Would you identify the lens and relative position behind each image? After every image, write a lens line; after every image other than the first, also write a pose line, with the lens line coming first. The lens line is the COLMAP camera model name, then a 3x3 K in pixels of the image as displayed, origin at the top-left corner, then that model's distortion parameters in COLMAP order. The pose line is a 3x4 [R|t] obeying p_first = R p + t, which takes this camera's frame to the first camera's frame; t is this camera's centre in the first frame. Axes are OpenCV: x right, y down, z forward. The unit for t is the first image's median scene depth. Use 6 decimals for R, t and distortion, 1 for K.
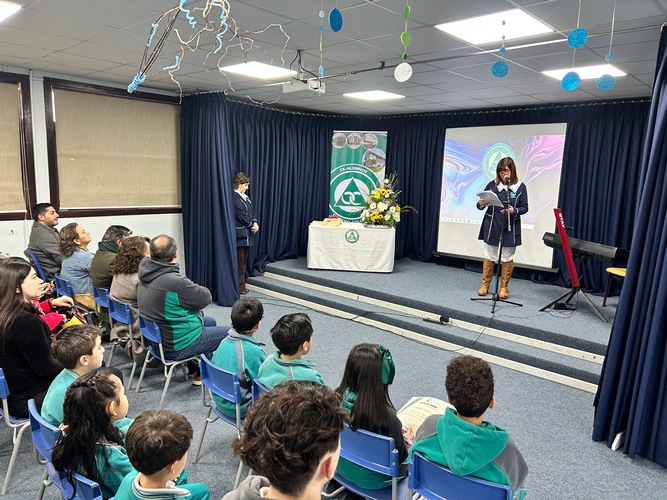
lens RADIAL K [[500.9, 0, 325.2], [0, 500.9, 259.4], [0, 0, 1]] dist [0.038421, -0.046213]
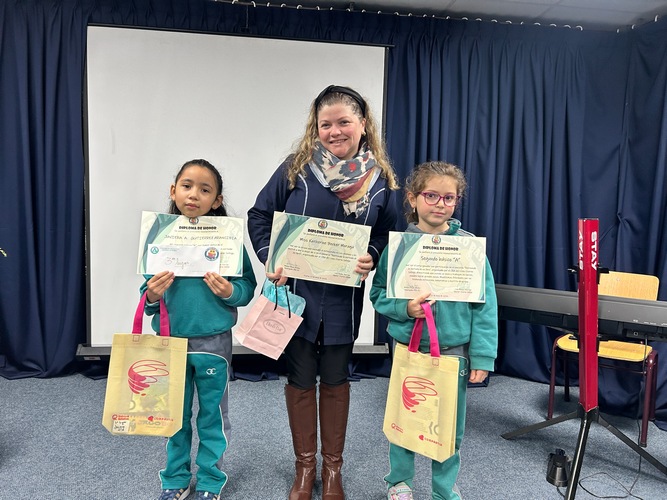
lens RADIAL K [[500.9, 0, 333.7], [0, 500.9, 253.8], [0, 0, 1]] dist [0.038421, -0.046213]
pose [[0.623773, -0.077578, 0.777746, 0.046673], [0.117638, 0.993045, 0.004705, -0.069168], [-0.772702, 0.088558, 0.628561, 0.639683]]
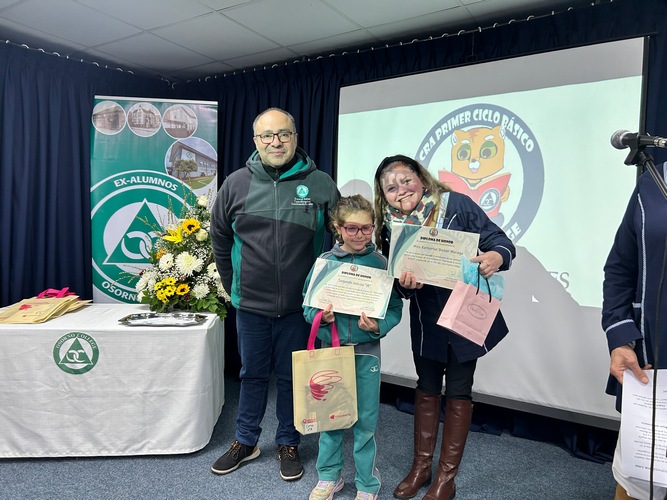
lens RADIAL K [[500.9, 0, 337.7], [0, 500.9, 251.2], [0, 0, 1]] dist [0.038421, -0.046213]
pose [[0.980330, -0.015261, 0.196776, 0.150418], [0.039451, 0.992037, -0.119608, -0.063248], [-0.193384, 0.125018, 0.973125, 0.592509]]
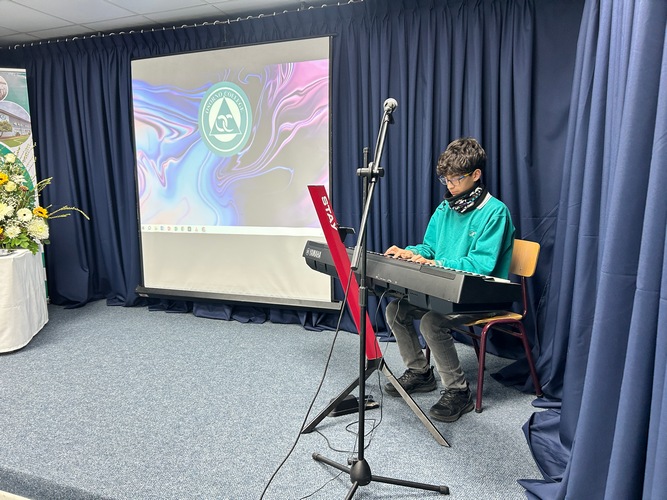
lens RADIAL K [[500.9, 0, 335.9], [0, 500.9, 252.5], [0, 0, 1]] dist [0.038421, -0.046213]
pose [[0.917988, -0.089602, 0.386353, 0.217629], [0.100586, 0.994894, -0.008263, -0.028482], [-0.383640, 0.046448, 0.922314, 0.430578]]
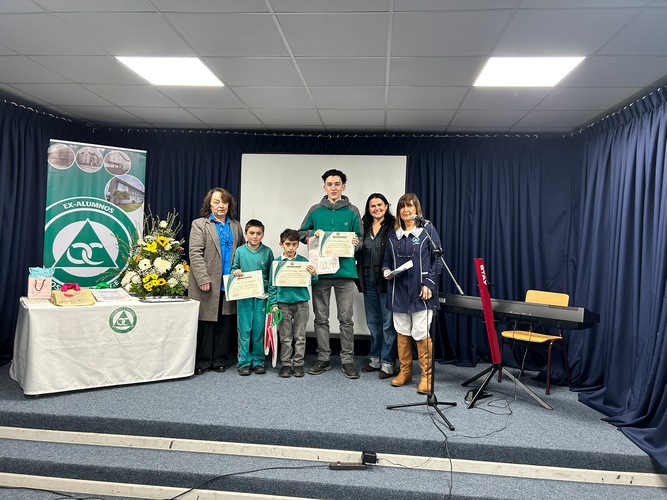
lens RADIAL K [[500.9, 0, 334.3], [0, 500.9, 247.7], [0, 0, 1]] dist [0.038421, -0.046213]
pose [[0.779549, -0.008411, 0.626284, -0.103363], [0.096057, 0.989686, -0.106273, -0.041790], [-0.618931, 0.143004, 0.772317, 0.398141]]
